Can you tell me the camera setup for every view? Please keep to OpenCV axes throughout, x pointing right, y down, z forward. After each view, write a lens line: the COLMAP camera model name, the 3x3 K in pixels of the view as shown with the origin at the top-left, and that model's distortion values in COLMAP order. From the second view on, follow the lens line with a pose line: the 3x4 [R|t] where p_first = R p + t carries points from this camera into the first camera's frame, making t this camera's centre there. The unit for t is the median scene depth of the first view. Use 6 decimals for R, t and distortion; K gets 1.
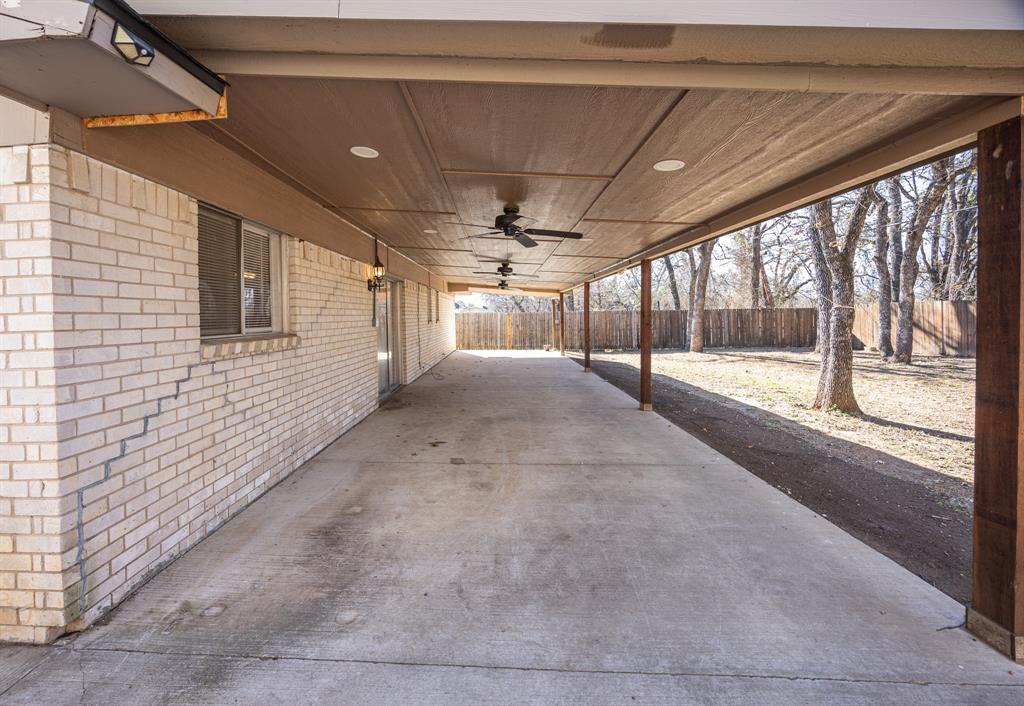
lens RADIAL K [[408.8, 0, 476.6], [0, 408.8, 318.3], [0, 0, 1]] dist [-0.006475, 0.000502]
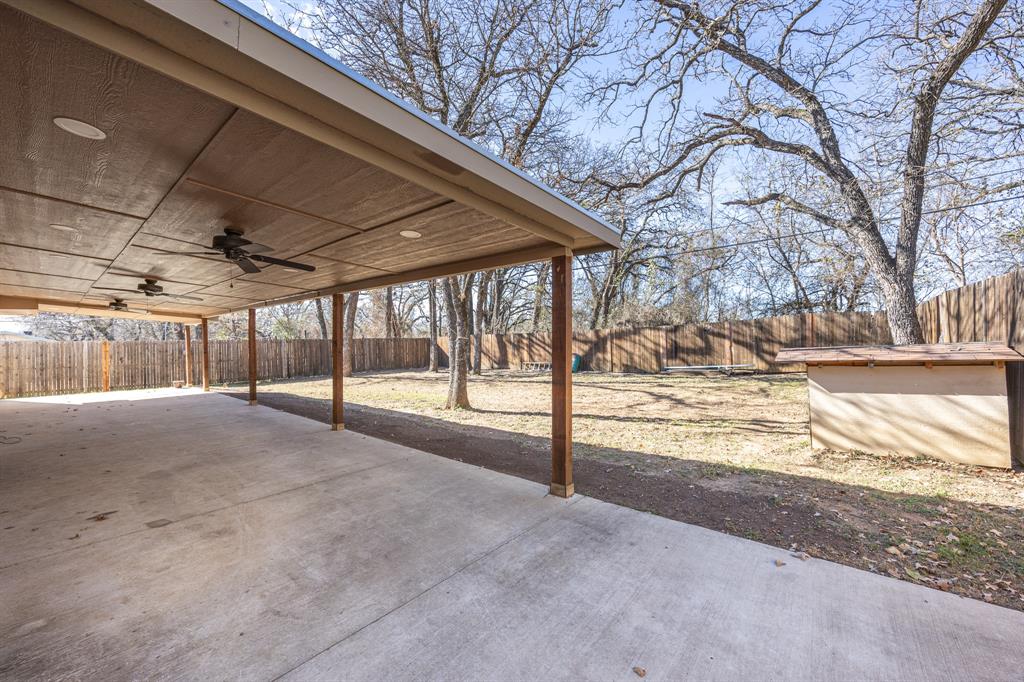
lens RADIAL K [[394.2, 0, 508.1], [0, 394.2, 342.0], [0, 0, 1]] dist [-0.005827, 0.000145]
pose [[0.614430, -0.000219, 0.788971, -0.142617], [0.009924, 0.999923, -0.007451, -0.000644], [-0.788909, 0.012408, 0.614385, -0.023680]]
